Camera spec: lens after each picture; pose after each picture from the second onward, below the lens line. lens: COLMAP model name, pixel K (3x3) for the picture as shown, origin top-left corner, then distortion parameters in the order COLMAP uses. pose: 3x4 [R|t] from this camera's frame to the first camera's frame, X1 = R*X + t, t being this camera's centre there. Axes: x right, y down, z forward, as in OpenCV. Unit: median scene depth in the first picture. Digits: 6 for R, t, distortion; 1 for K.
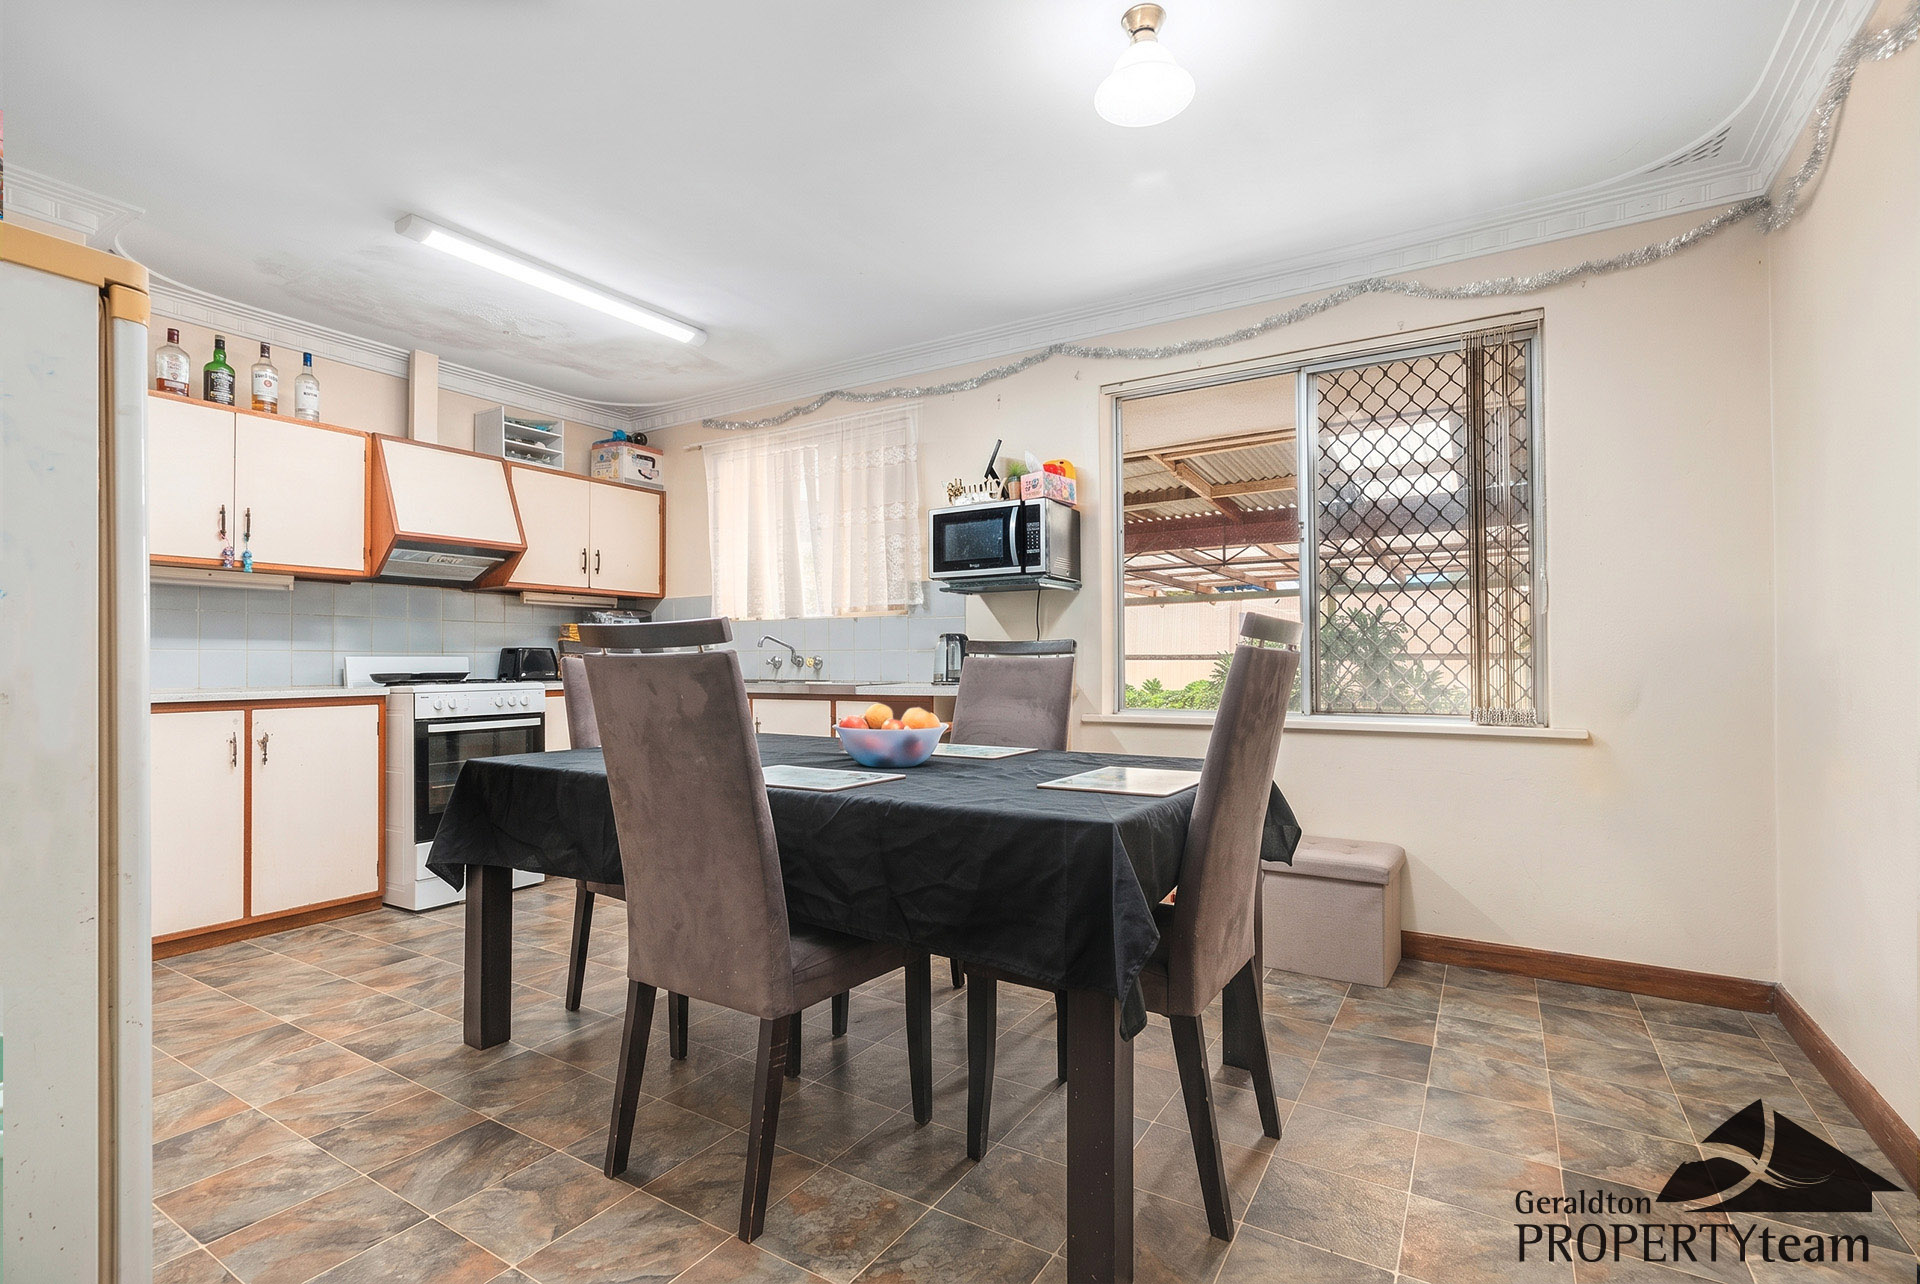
lens RADIAL K [[889.1, 0, 954.6], [0, 889.1, 650.7], [0, 0, 1]] dist [-0.000954, 0.000228]
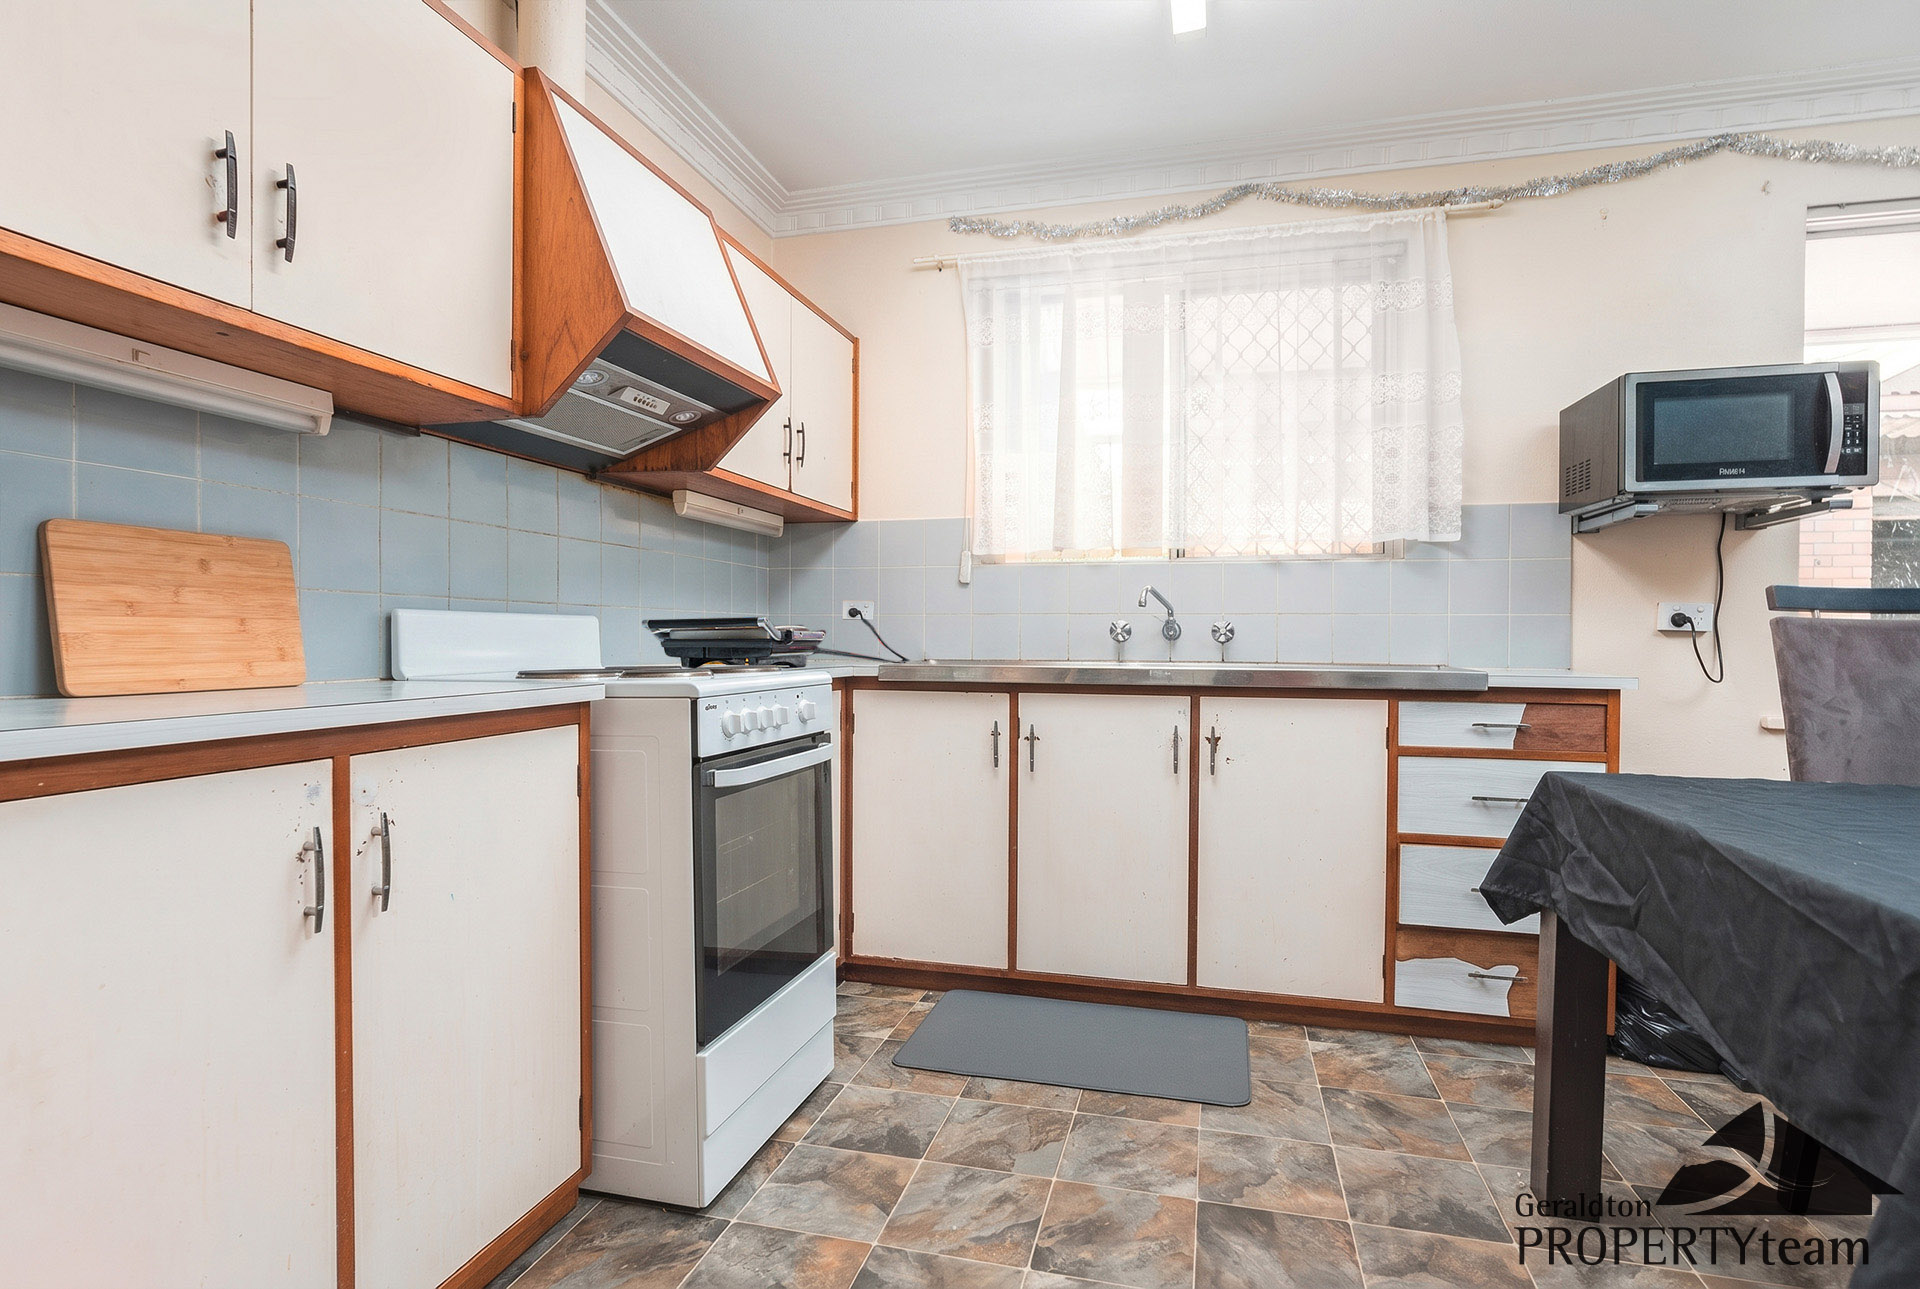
lens RADIAL K [[949.0, 0, 969.0], [0, 949.0, 644.6], [0, 0, 1]] dist [0.000025, -0.000489]
pose [[0.951668, 0.007049, 0.307047, -0.569590], [-0.014314, 0.999668, 0.021413, 0.010571], [-0.306794, -0.024773, 0.951453, 0.487300]]
